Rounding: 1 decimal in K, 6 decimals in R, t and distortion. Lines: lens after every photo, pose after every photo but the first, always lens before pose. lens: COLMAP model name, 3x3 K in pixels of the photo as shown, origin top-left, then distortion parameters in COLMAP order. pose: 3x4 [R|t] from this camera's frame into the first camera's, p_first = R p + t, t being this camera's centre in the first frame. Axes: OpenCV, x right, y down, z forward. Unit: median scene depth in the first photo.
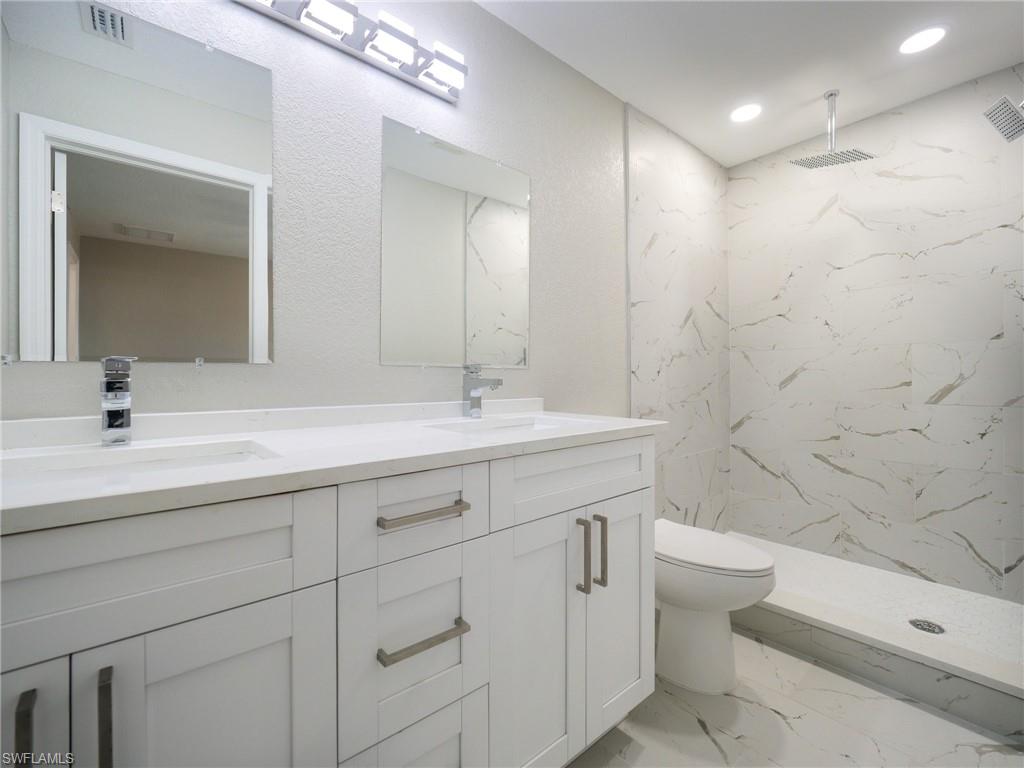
lens RADIAL K [[455.7, 0, 503.6], [0, 455.7, 375.5], [0, 0, 1]] dist [-0.005078, 0.000939]
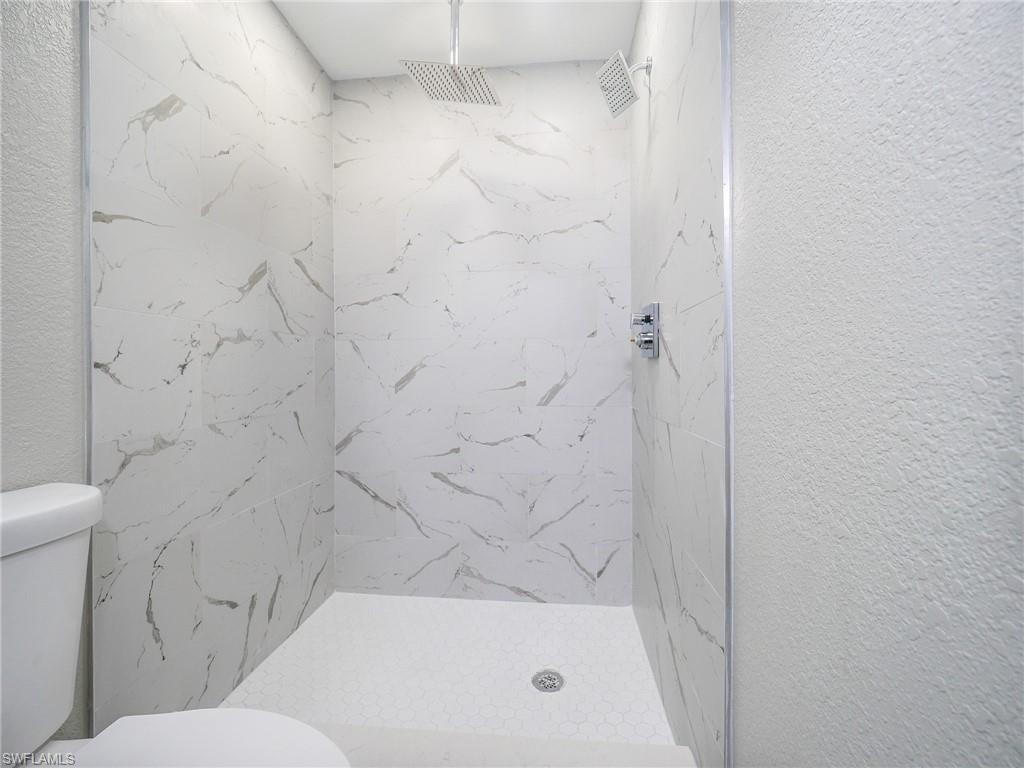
lens RADIAL K [[455.7, 0, 503.6], [0, 455.7, 375.5], [0, 0, 1]] dist [-0.005078, 0.000939]
pose [[0.732843, 0.002108, 0.680394, 0.246137], [-0.004038, 0.999991, 0.001252, 0.001482], [-0.680385, -0.003665, 0.732845, 0.355770]]
